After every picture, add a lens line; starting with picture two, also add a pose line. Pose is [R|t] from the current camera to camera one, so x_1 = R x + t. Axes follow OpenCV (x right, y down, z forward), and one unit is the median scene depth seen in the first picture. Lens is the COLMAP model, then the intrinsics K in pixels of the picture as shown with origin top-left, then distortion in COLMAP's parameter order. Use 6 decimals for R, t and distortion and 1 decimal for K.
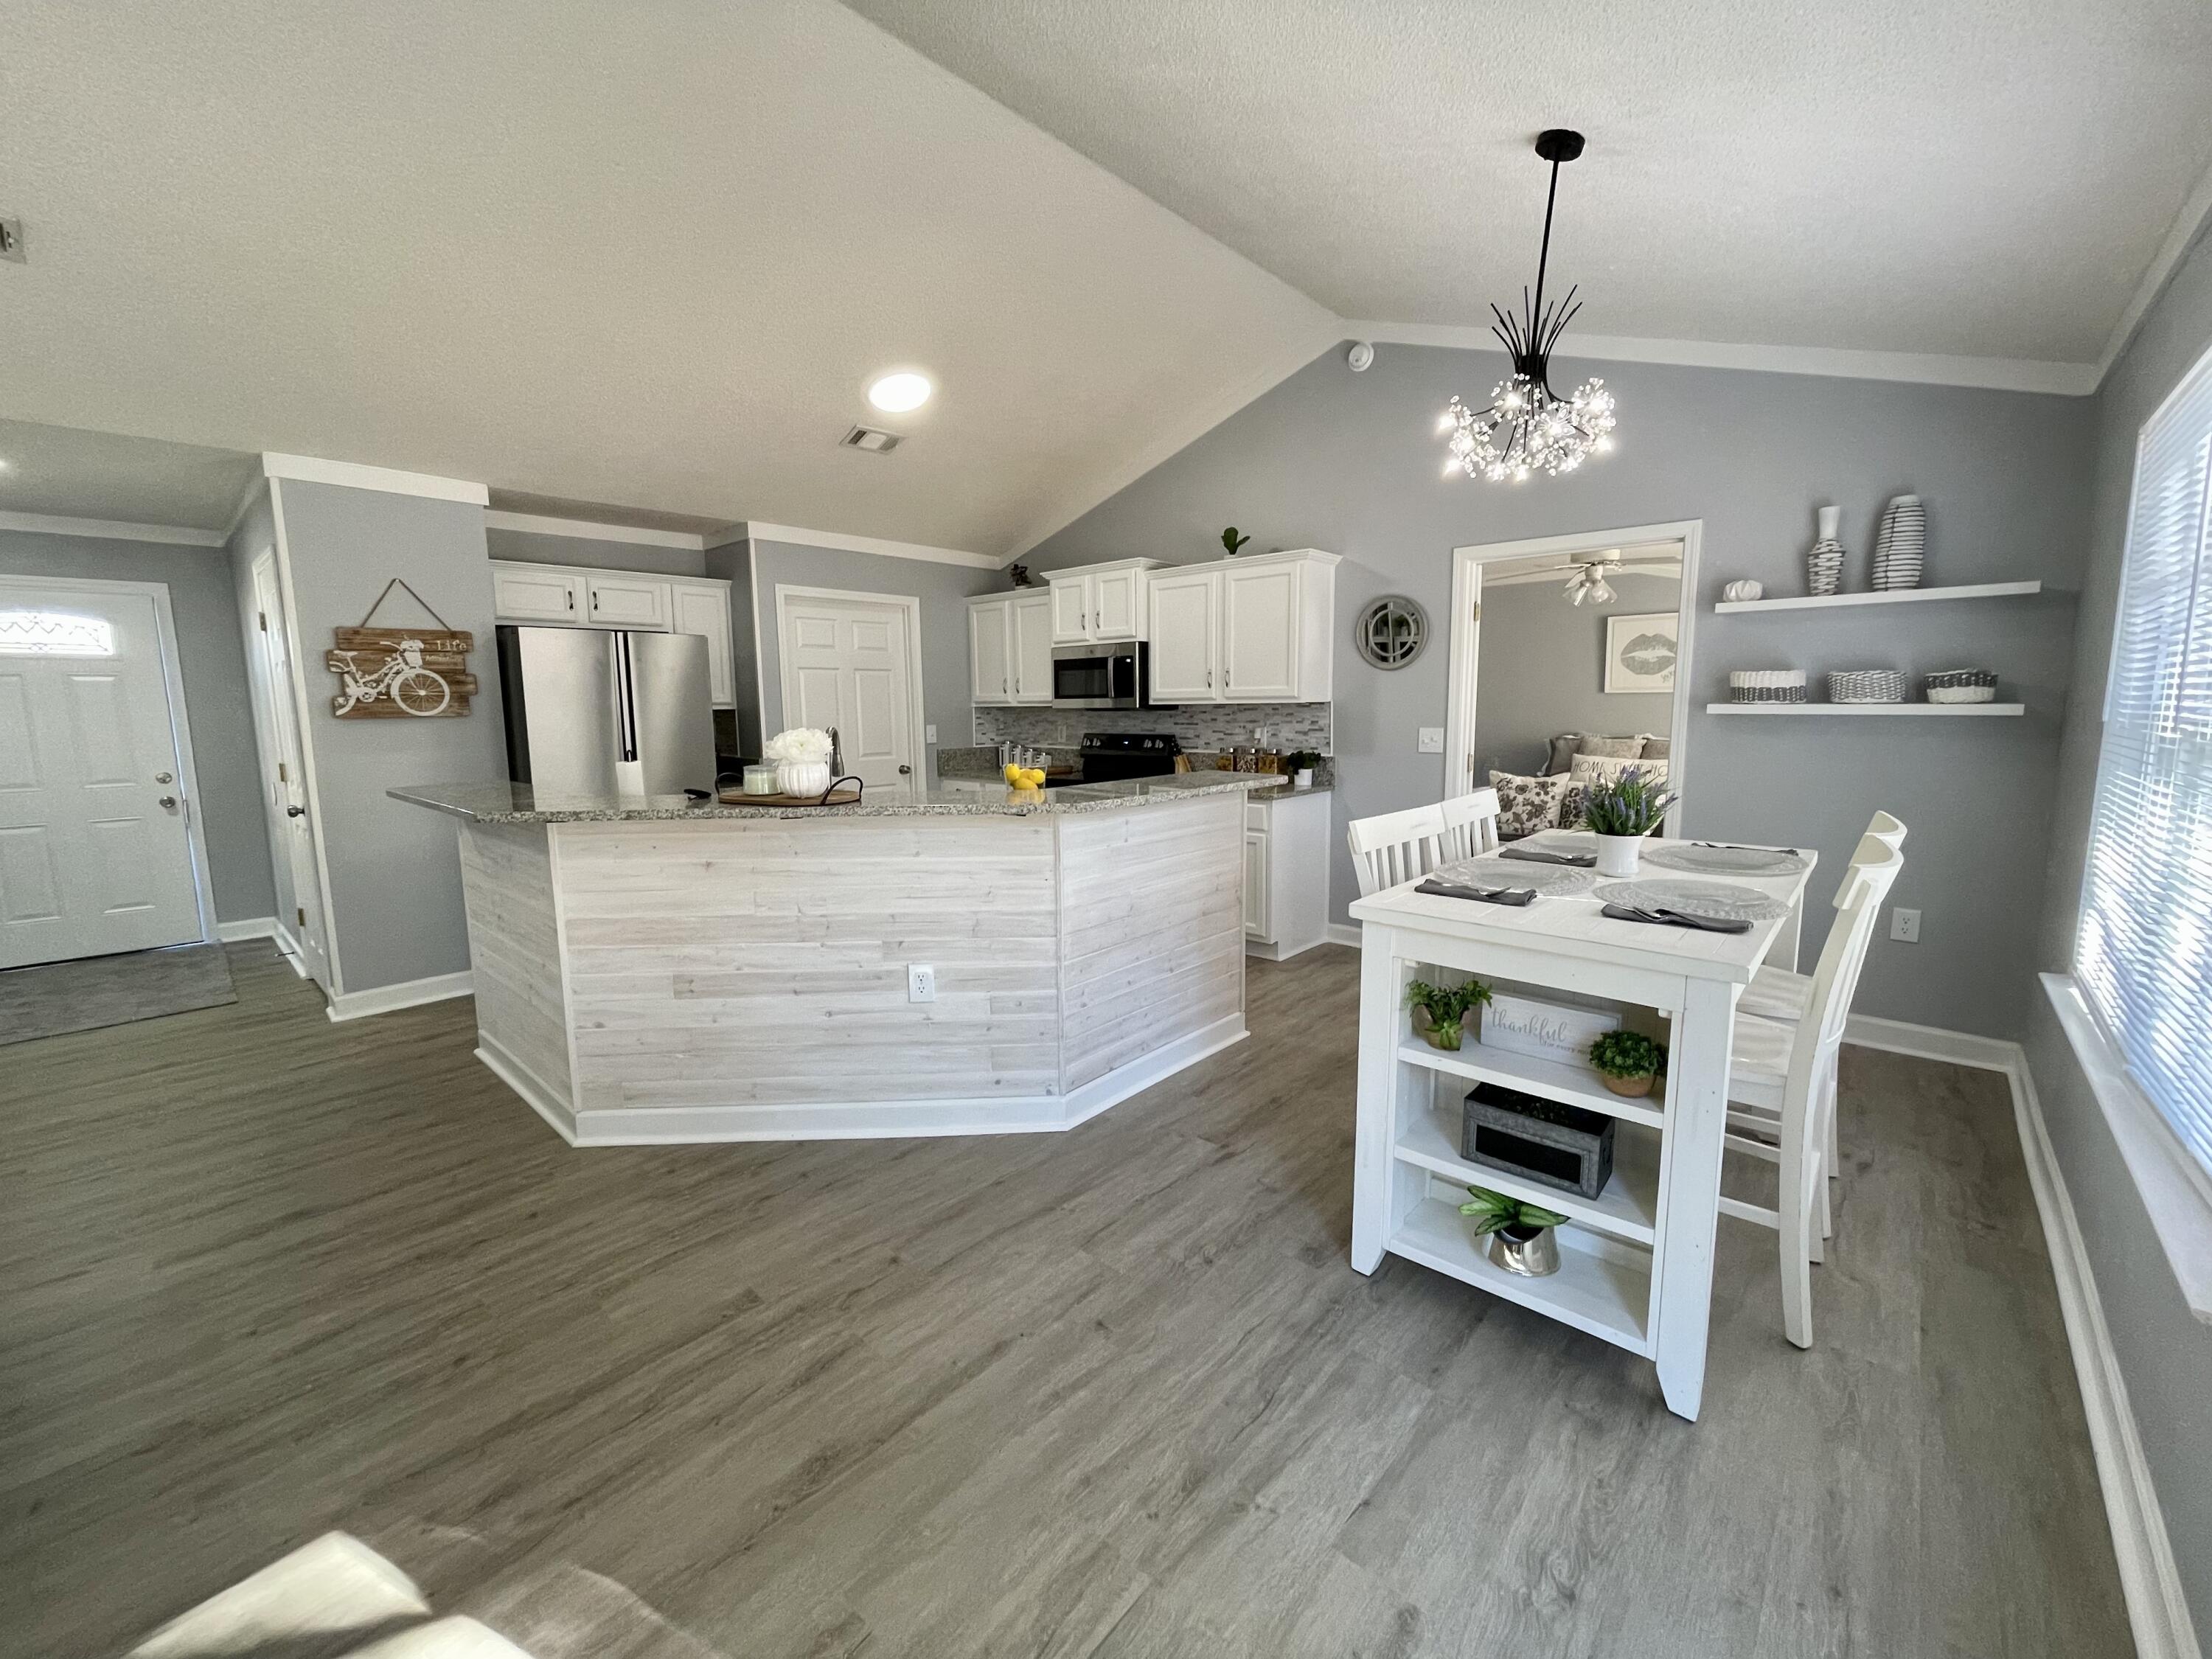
lens RADIAL K [[890.8, 0, 1102.6], [0, 890.8, 818.3], [0, 0, 1]] dist [-0.001650, 0.000256]
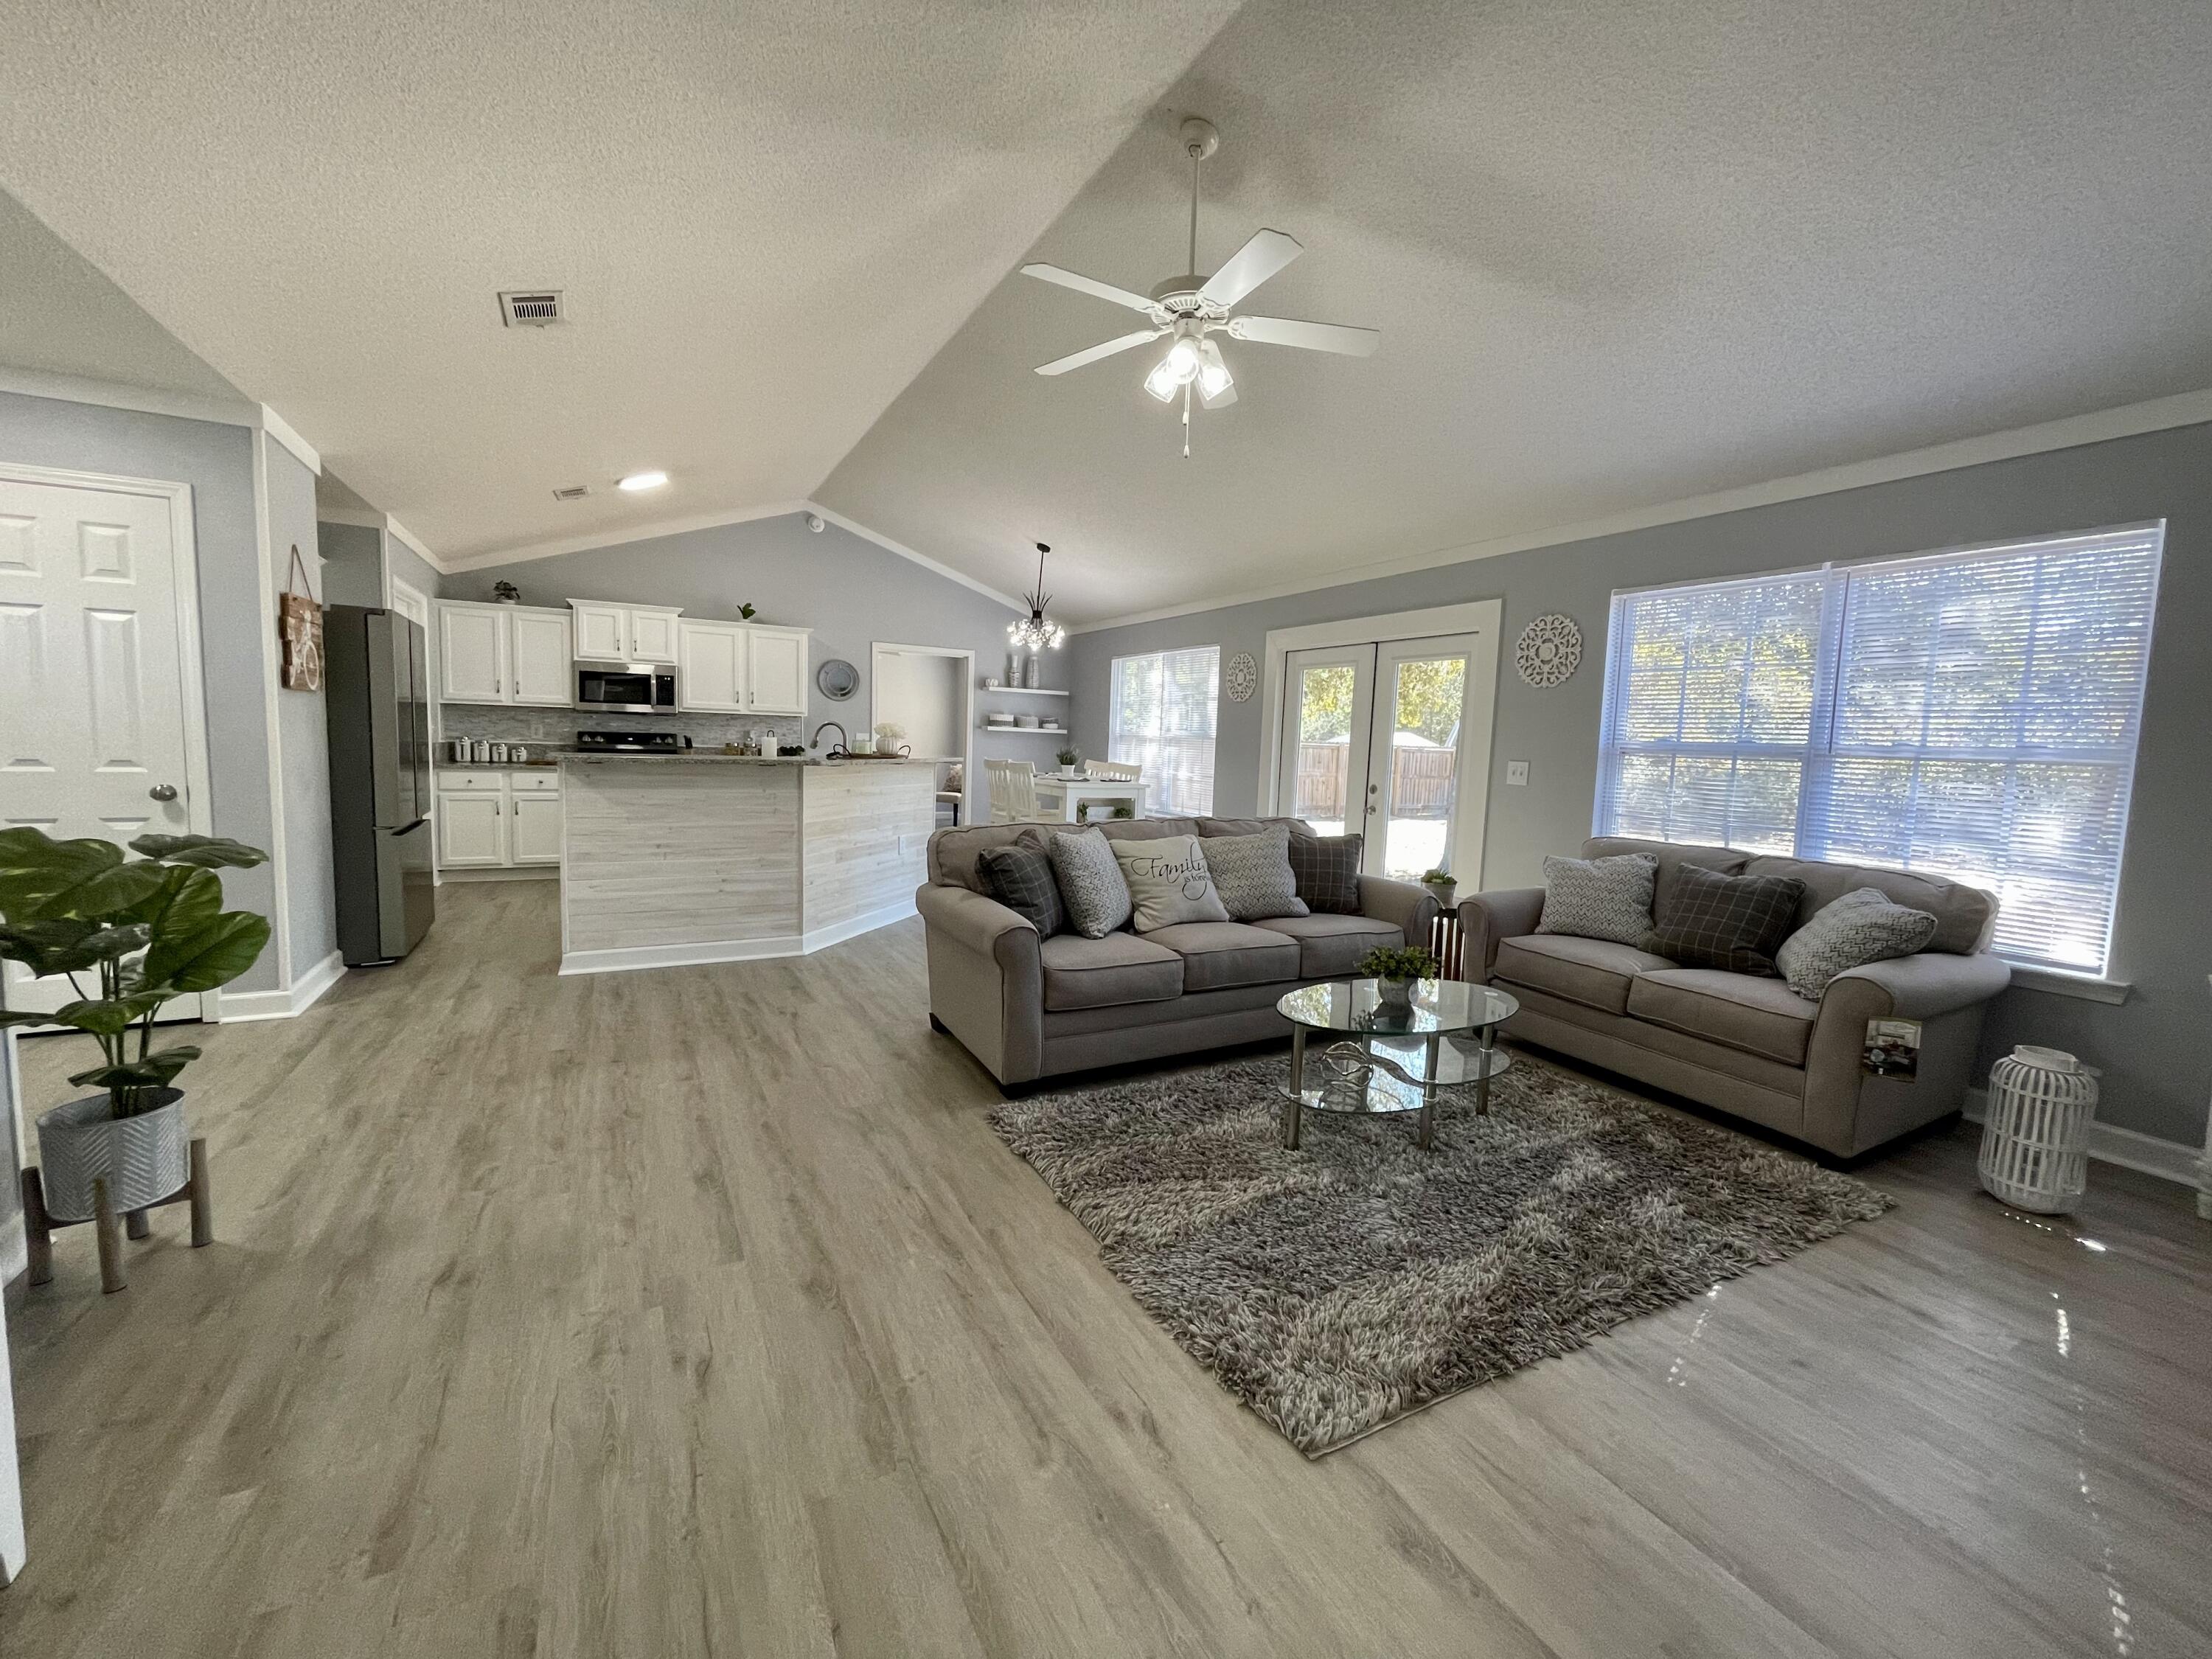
lens RADIAL K [[890.8, 0, 1098.4], [0, 890.8, 821.5], [0, 0, 1]] dist [-0.001650, 0.000256]
pose [[0.333611, -0.064211, 0.940522, -1.337315], [0.083268, 0.995785, 0.038448, 0.056991], [-0.939026, 0.065489, 0.337551, -0.101853]]
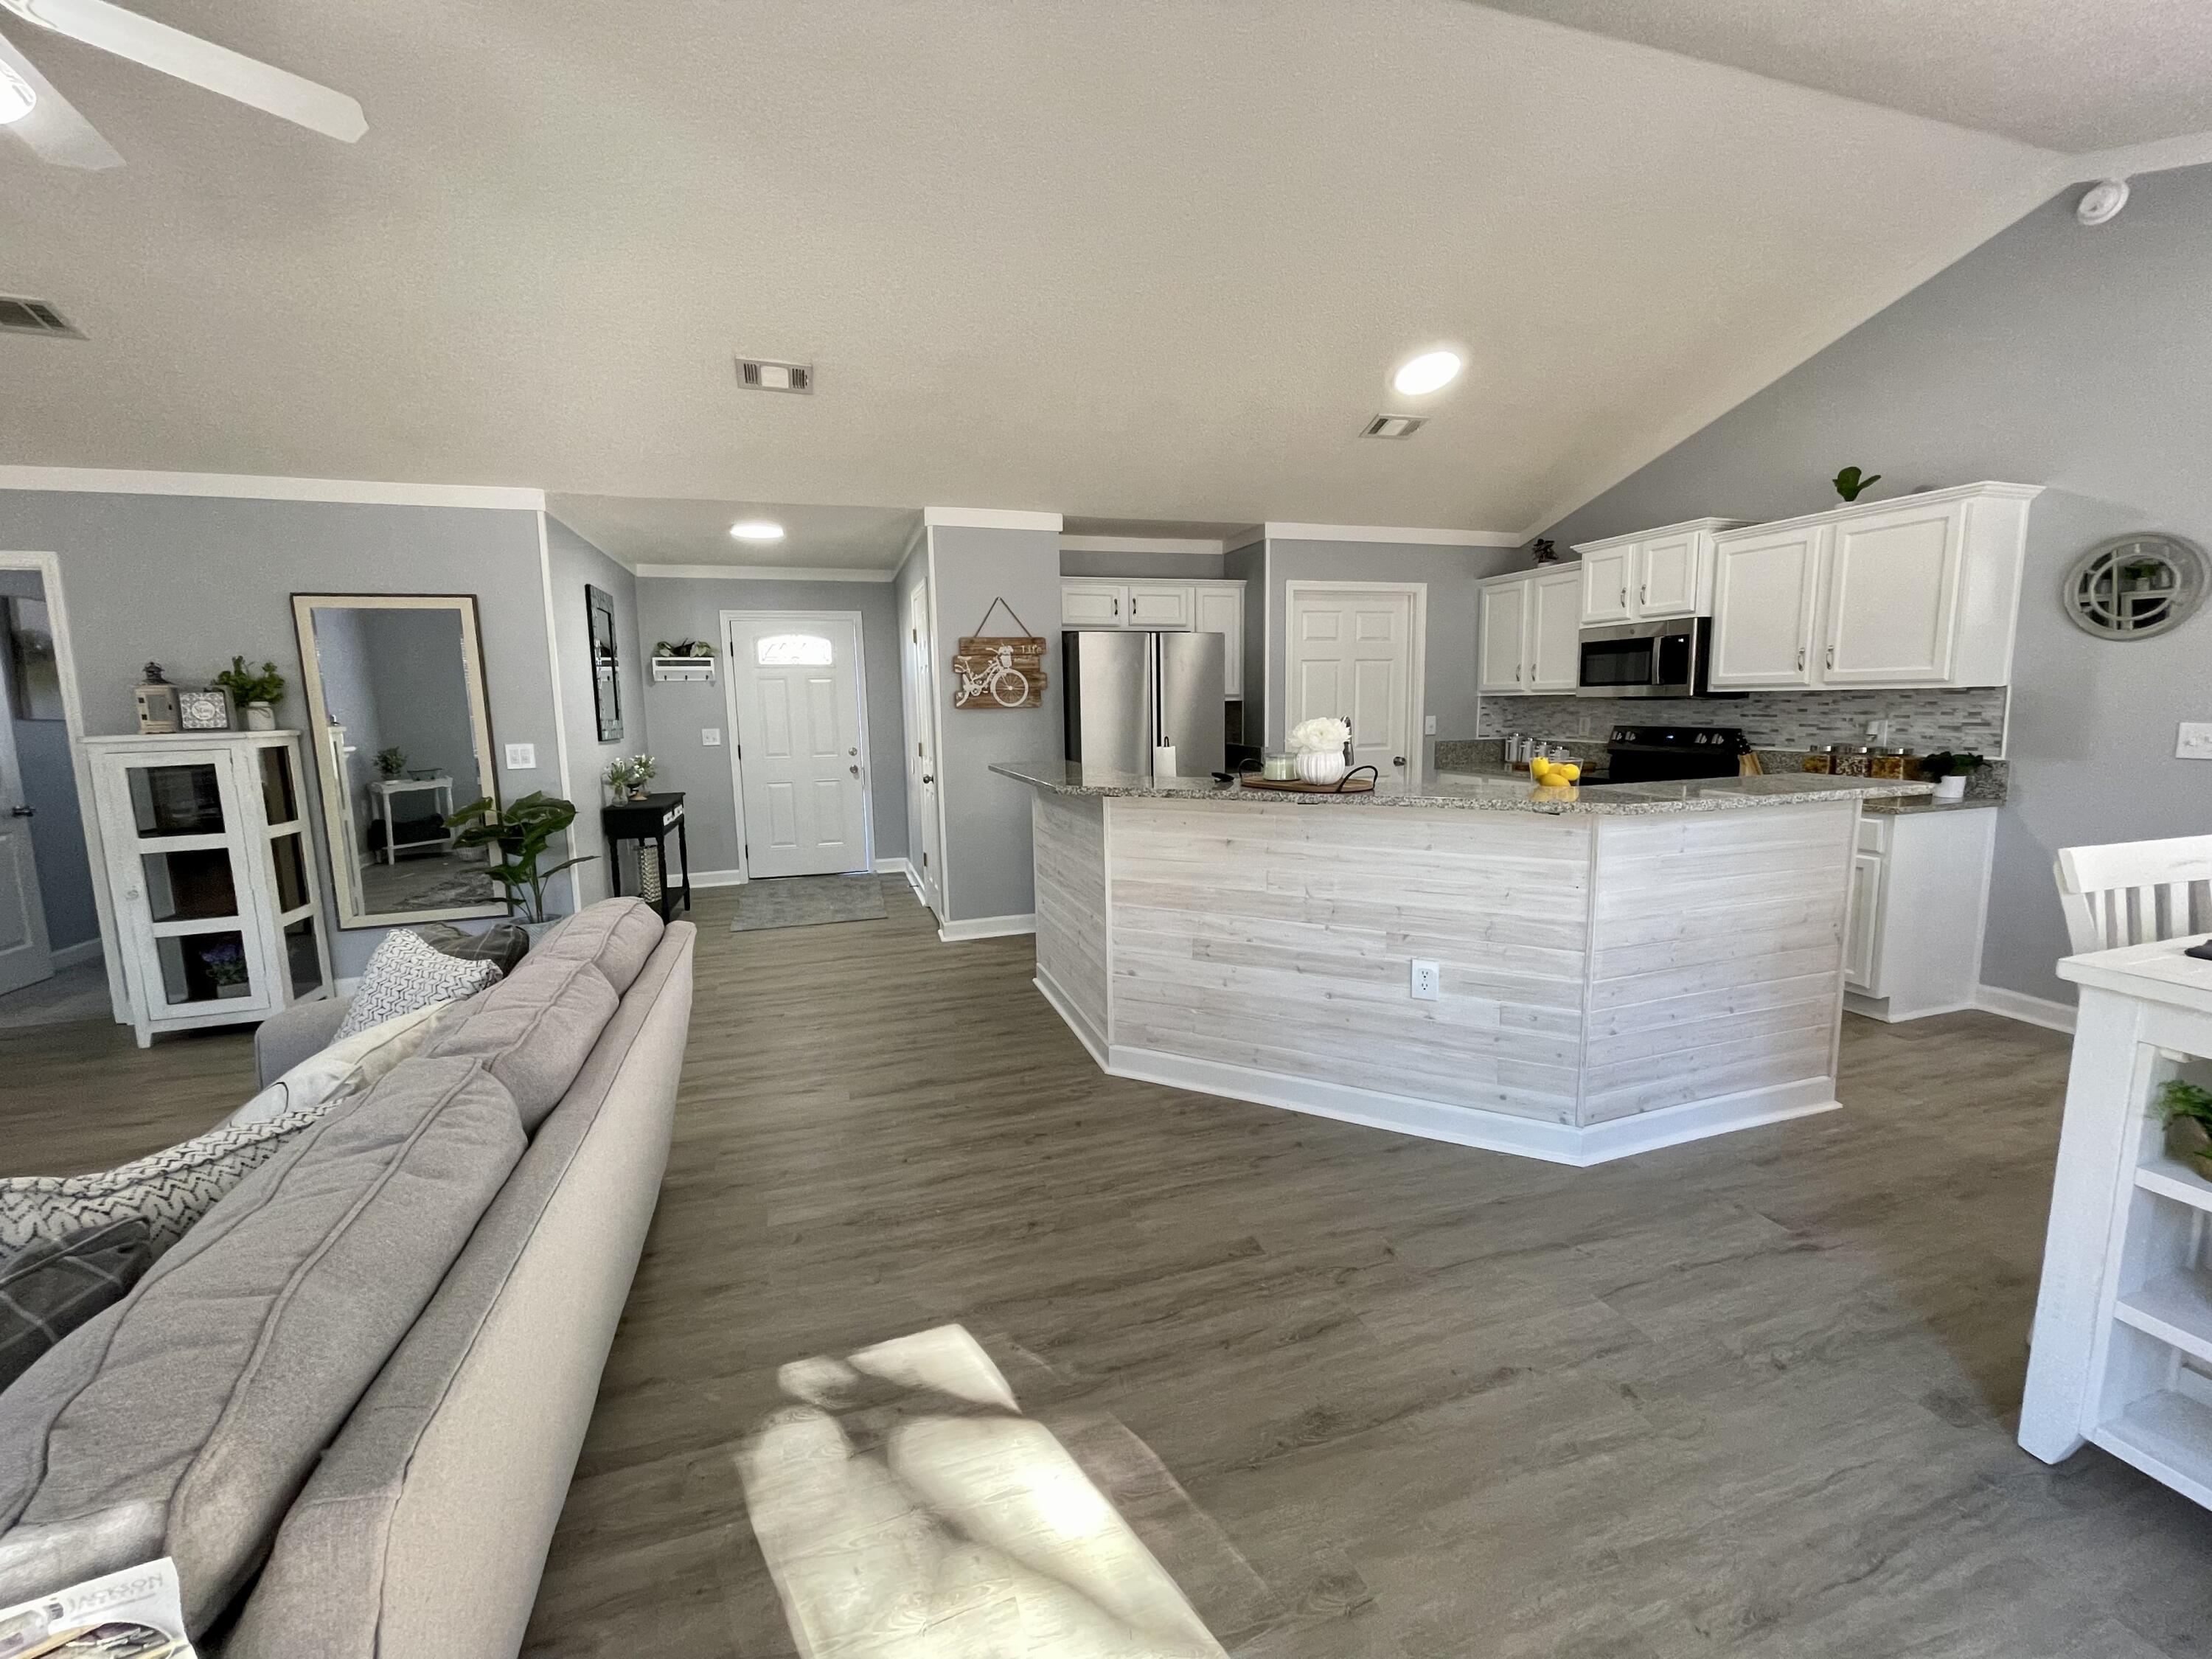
lens RADIAL K [[890.8, 0, 1101.2], [0, 890.8, 816.6], [0, 0, 1]] dist [-0.001650, 0.000256]
pose [[0.865447, 0.060119, -0.497380, -0.023336], [-0.055897, 0.998163, 0.023388, 0.002361], [0.497872, 0.007561, 0.867217, -0.016332]]
